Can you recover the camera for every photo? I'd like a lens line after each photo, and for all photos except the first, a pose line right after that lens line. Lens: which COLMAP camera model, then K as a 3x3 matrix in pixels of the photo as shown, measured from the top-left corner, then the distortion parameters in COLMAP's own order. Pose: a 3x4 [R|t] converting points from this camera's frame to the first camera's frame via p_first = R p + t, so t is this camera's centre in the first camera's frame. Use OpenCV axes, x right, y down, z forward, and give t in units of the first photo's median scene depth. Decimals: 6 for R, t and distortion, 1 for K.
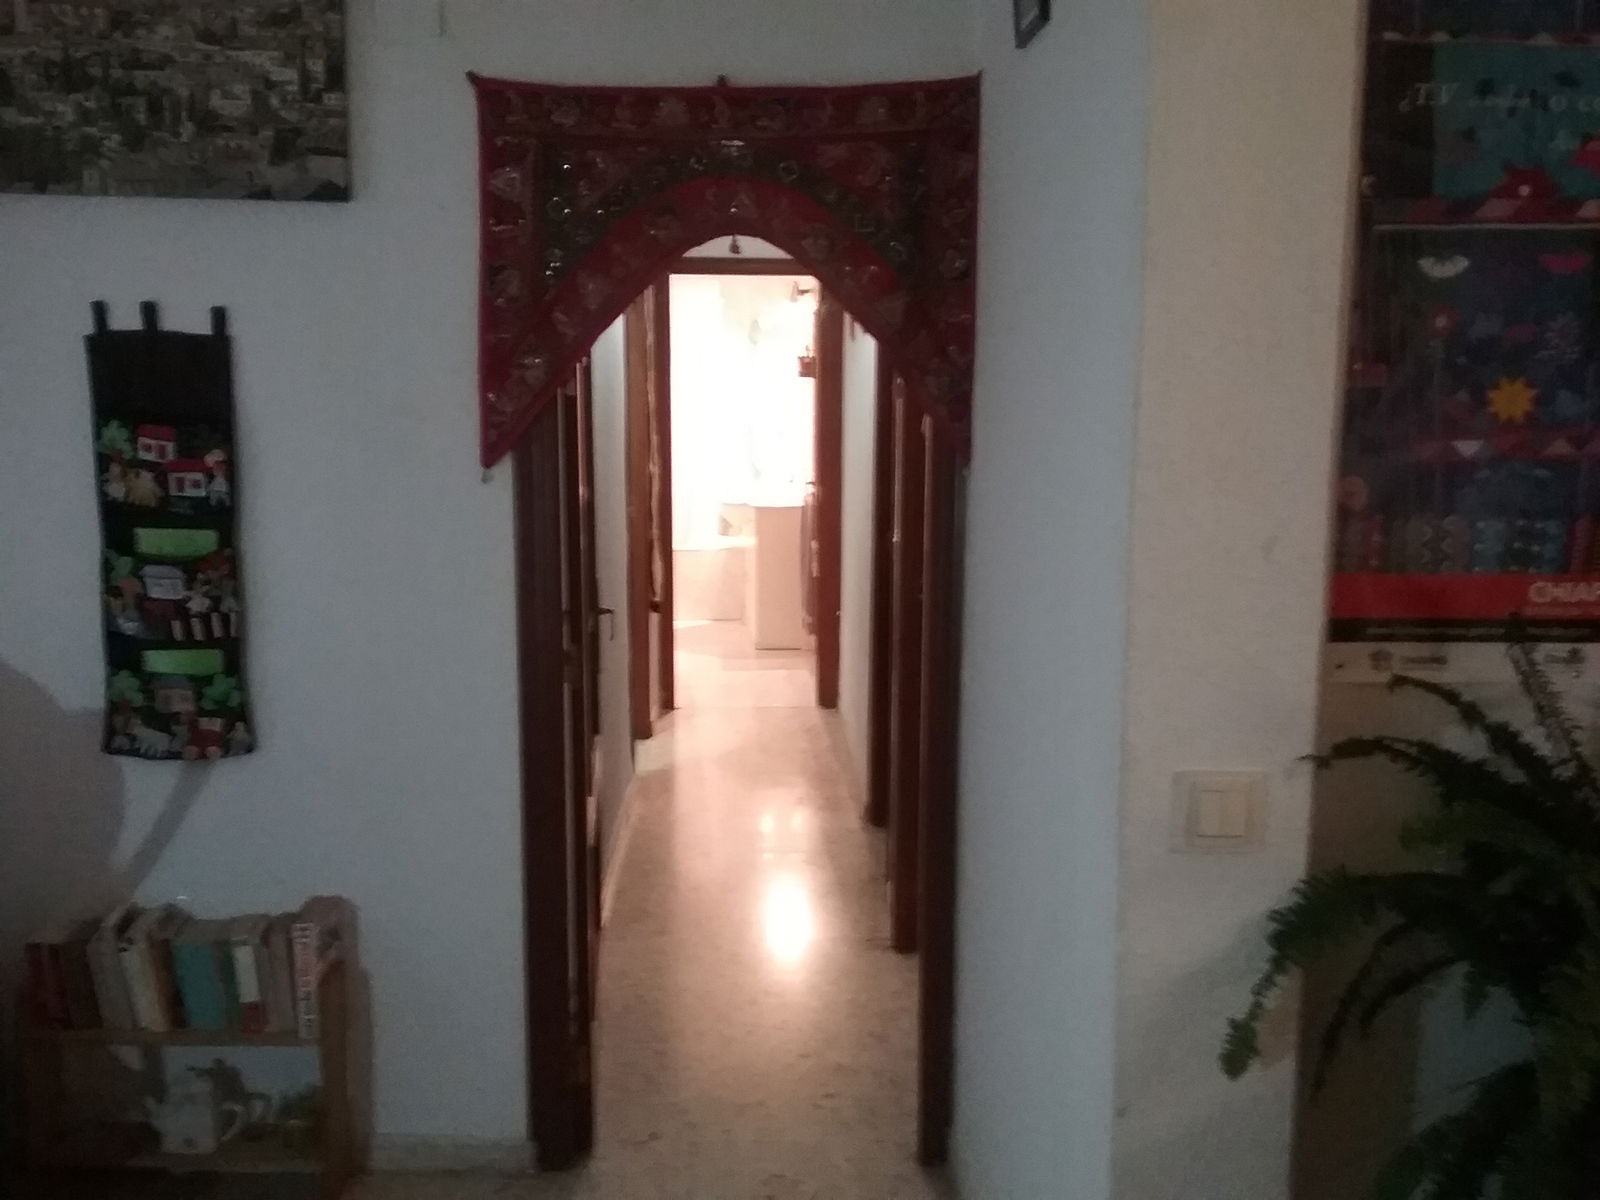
lens RADIAL K [[1468.7, 0, 799.0], [0, 1468.7, 613.8], [0, 0, 1]] dist [0.062045, -0.132408]
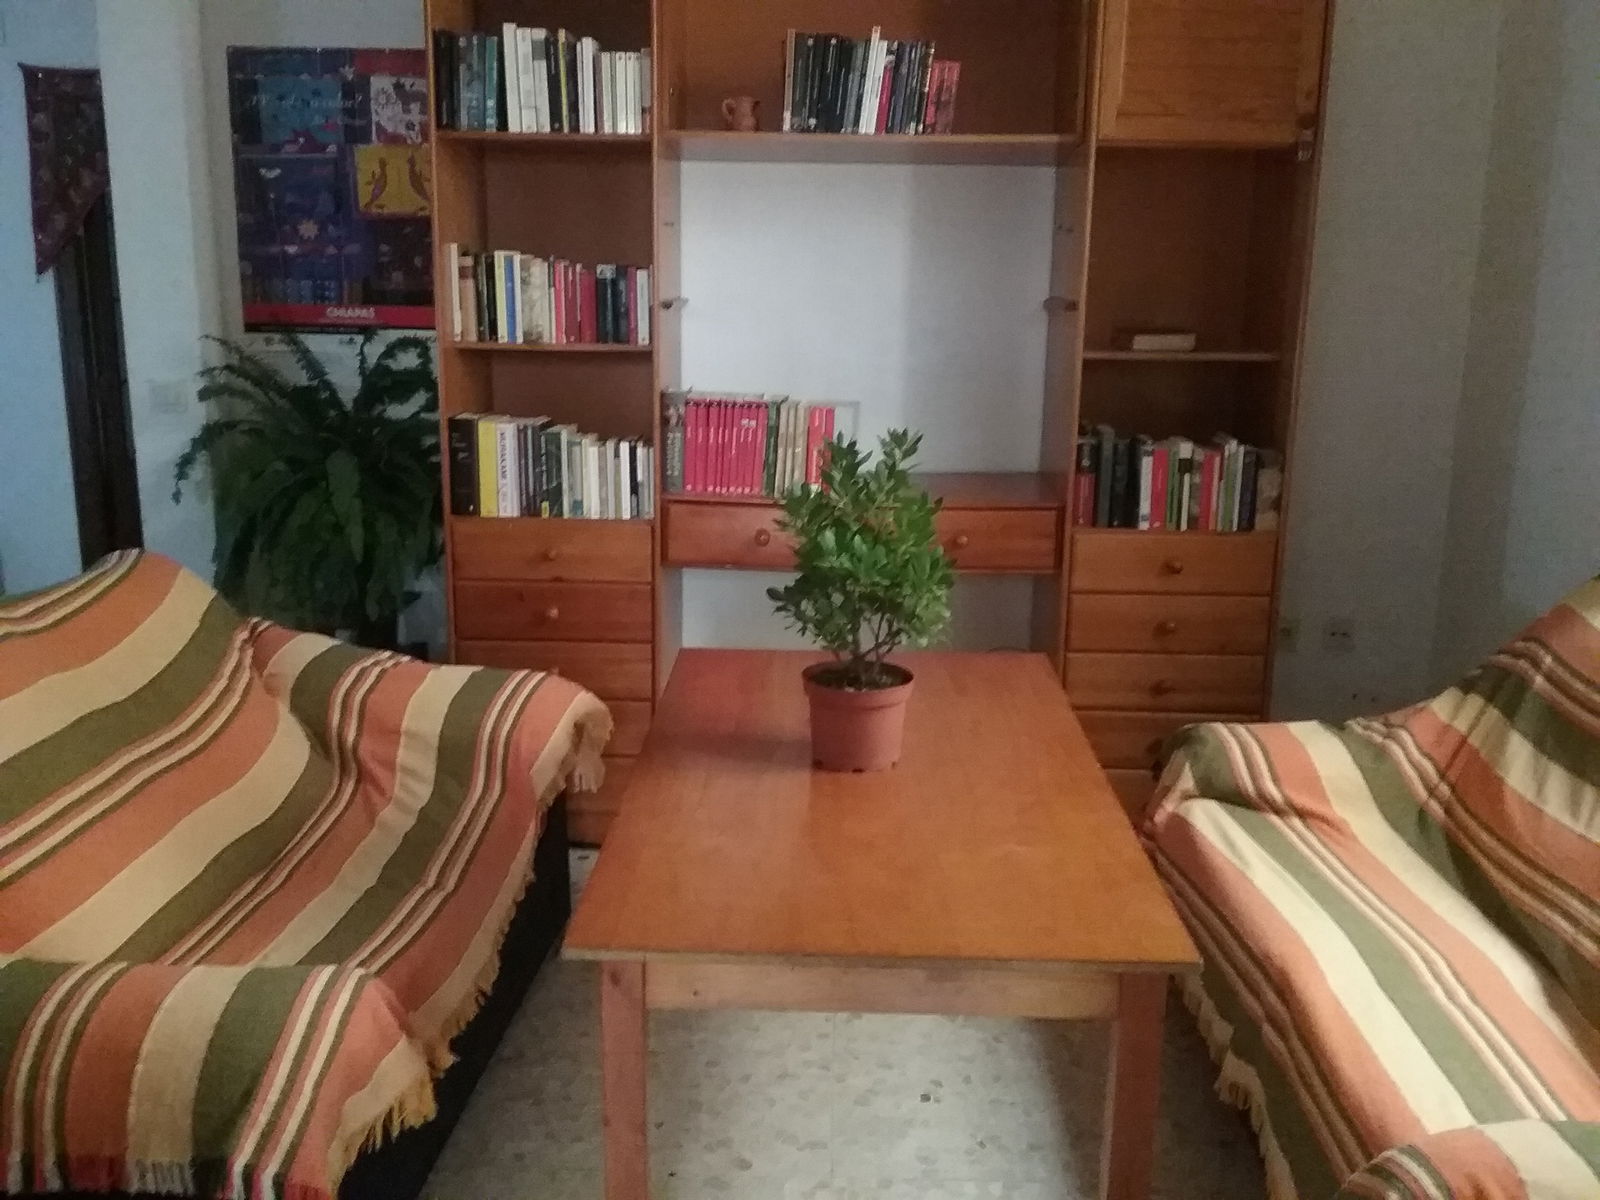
lens RADIAL K [[1468.7, 0, 800.3], [0, 1468.7, 590.2], [0, 0, 1]] dist [0.062045, -0.132408]
pose [[0.998392, 0.019747, -0.053140, 1.409571], [-0.016519, 0.998031, 0.060514, 0.278553], [0.054230, -0.059539, 0.996752, -1.367831]]
